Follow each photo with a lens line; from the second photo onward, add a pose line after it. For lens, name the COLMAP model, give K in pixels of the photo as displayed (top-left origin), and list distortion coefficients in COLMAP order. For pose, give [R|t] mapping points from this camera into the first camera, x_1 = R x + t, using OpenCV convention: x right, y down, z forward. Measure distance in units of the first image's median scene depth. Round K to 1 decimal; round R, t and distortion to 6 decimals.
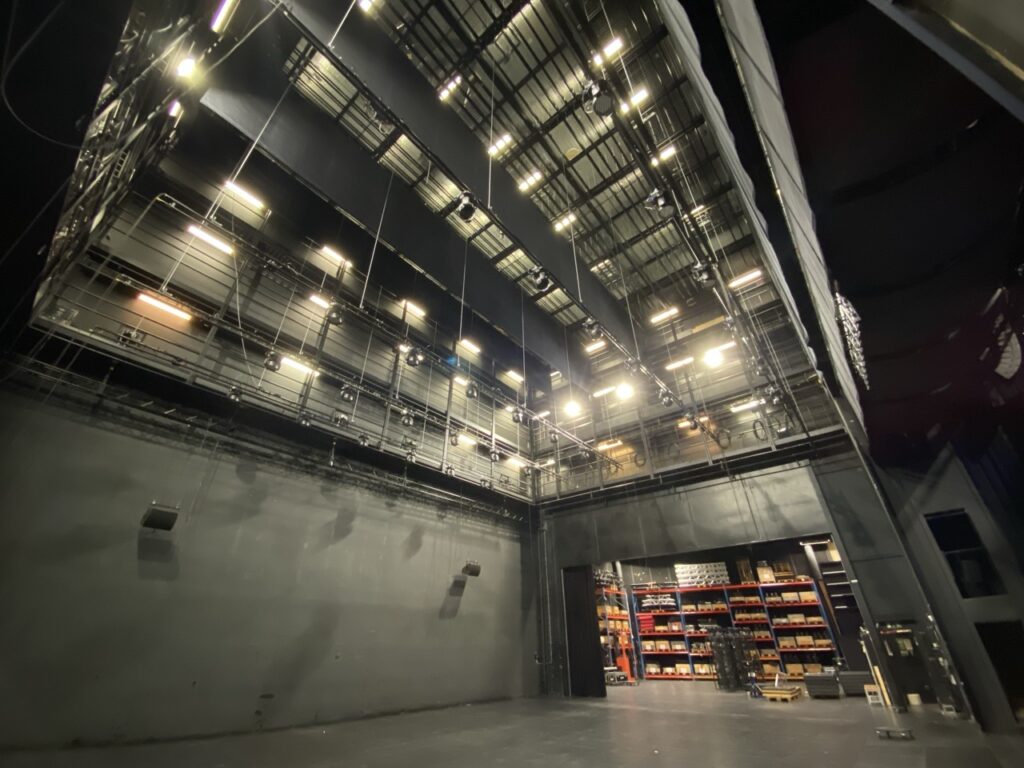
lens RADIAL K [[417.5, 0, 511.8], [0, 417.5, 386.2], [0, 0, 1]] dist [0.031900, -0.027713]
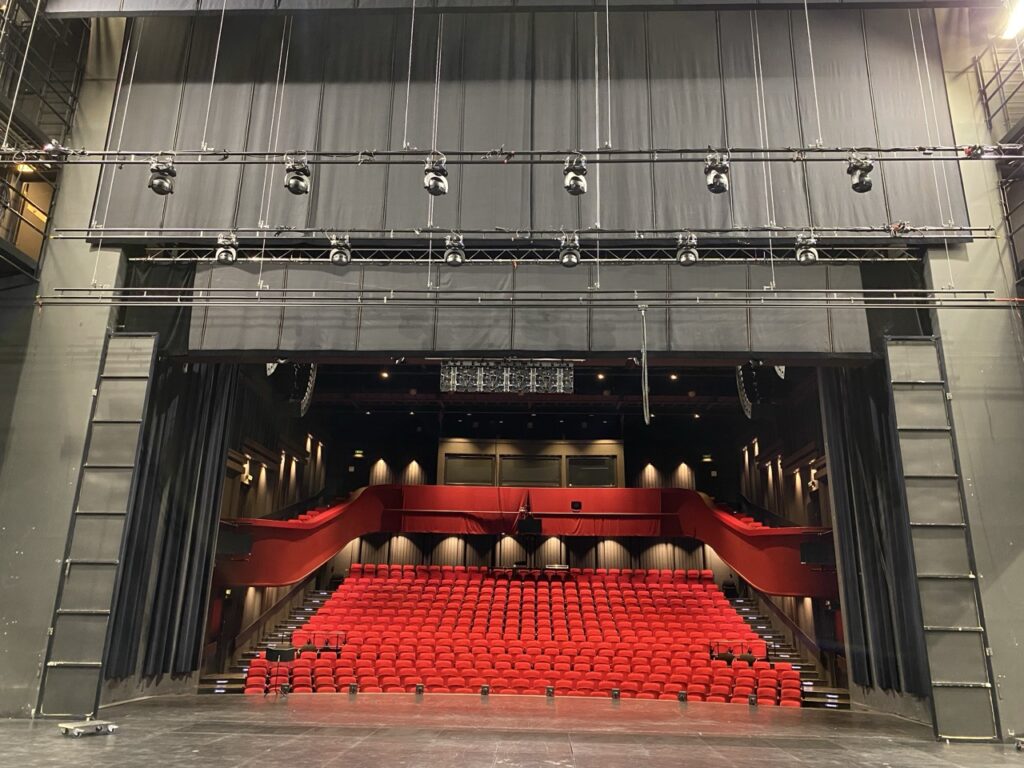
lens RADIAL K [[777.3, 0, 511.2], [0, 777.3, 374.8], [0, 0, 1]] dist [0.043154, -0.054983]
pose [[-0.608137, 0.233245, 0.758793, -0.271319], [-0.428211, 0.708482, -0.560971, 0.372794], [-0.668435, -0.666071, -0.330976, 0.590011]]
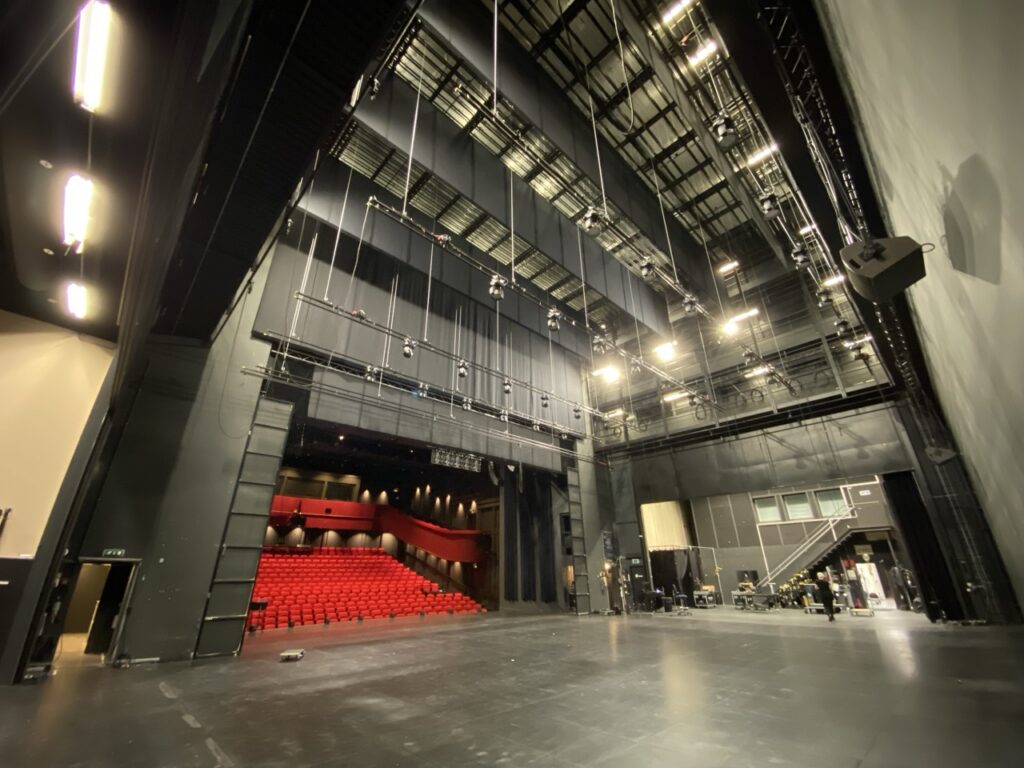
lens RADIAL K [[418.0, 0, 510.9], [0, 418.0, 384.4], [0, 0, 1]] dist [0.041330, -0.032826]
pose [[-0.993130, 0.066375, 0.096368, 0.080354], [-0.042512, 0.562617, -0.825624, 0.591139], [-0.109019, -0.824049, -0.555930, 0.952678]]
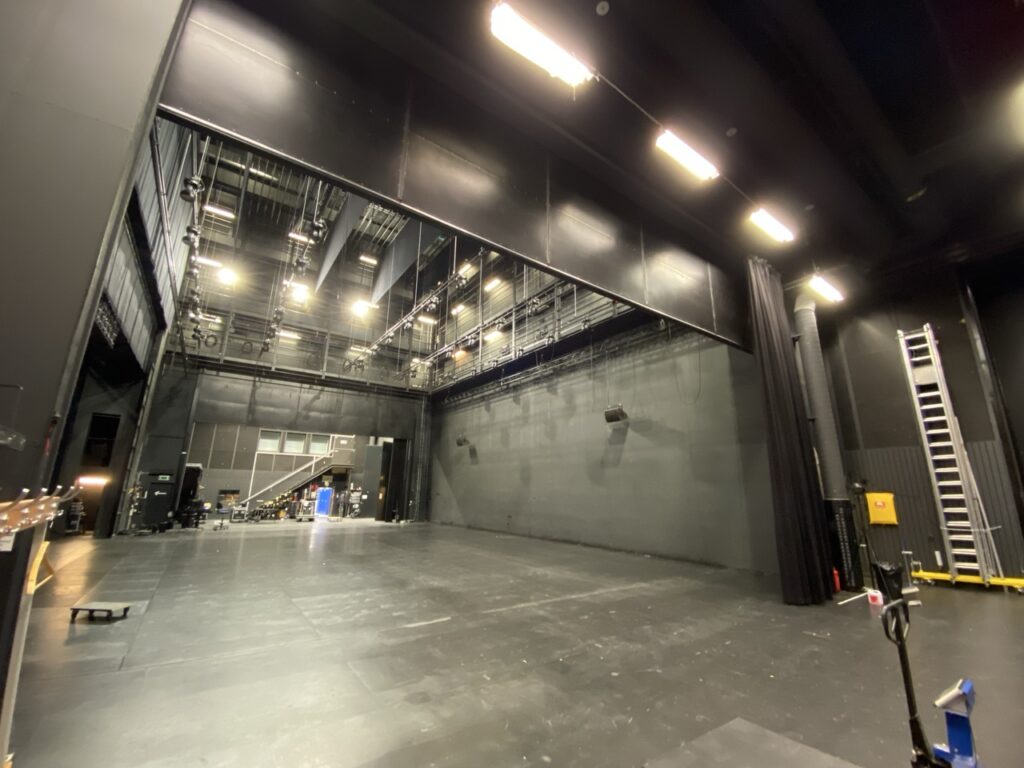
lens RADIAL K [[411.8, 0, 512.0], [0, 411.8, 384.0], [0, 0, 1]] dist [0.024530, -0.021906]
pose [[-0.253747, -0.241646, -0.936600, 0.645641], [0.496969, 0.798146, -0.340565, 0.487232], [0.829840, -0.551879, -0.082437, 0.801799]]
